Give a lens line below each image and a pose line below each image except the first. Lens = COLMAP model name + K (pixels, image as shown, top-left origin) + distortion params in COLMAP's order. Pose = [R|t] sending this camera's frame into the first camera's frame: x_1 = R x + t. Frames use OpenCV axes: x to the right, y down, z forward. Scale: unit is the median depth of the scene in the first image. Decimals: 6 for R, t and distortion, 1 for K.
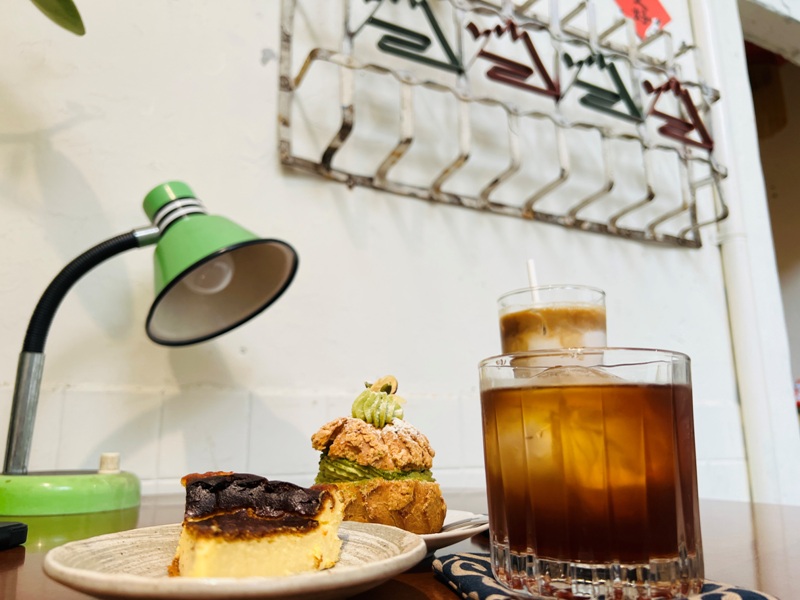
lens RADIAL K [[603.2, 0, 399.4], [0, 603.2, 298.8], [0, 0, 1]] dist [0.042946, -0.043890]
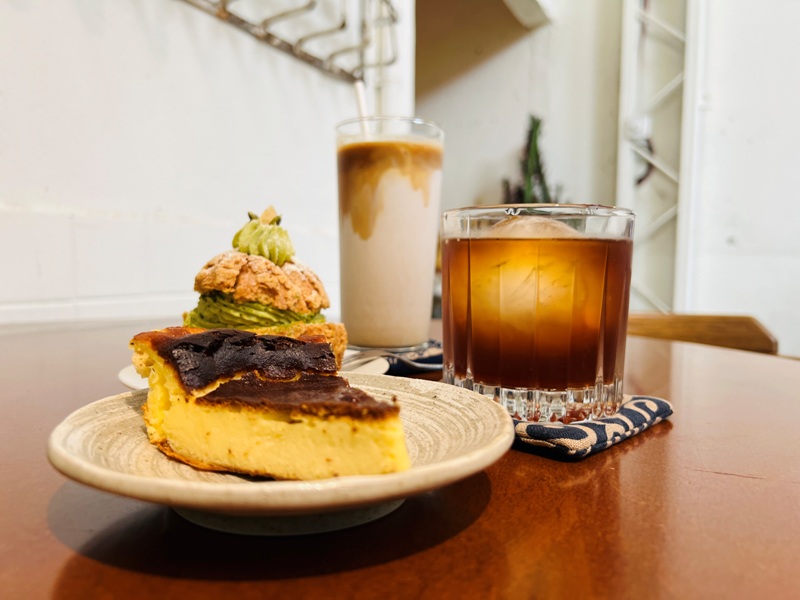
lens RADIAL K [[603.2, 0, 399.2], [0, 603.2, 298.7], [0, 0, 1]] dist [0.042946, -0.043890]
pose [[0.811790, -0.022335, 0.583522, -0.424436], [-0.147718, 0.958913, 0.242208, 0.021306], [-0.564956, -0.282819, 0.775137, 0.219913]]
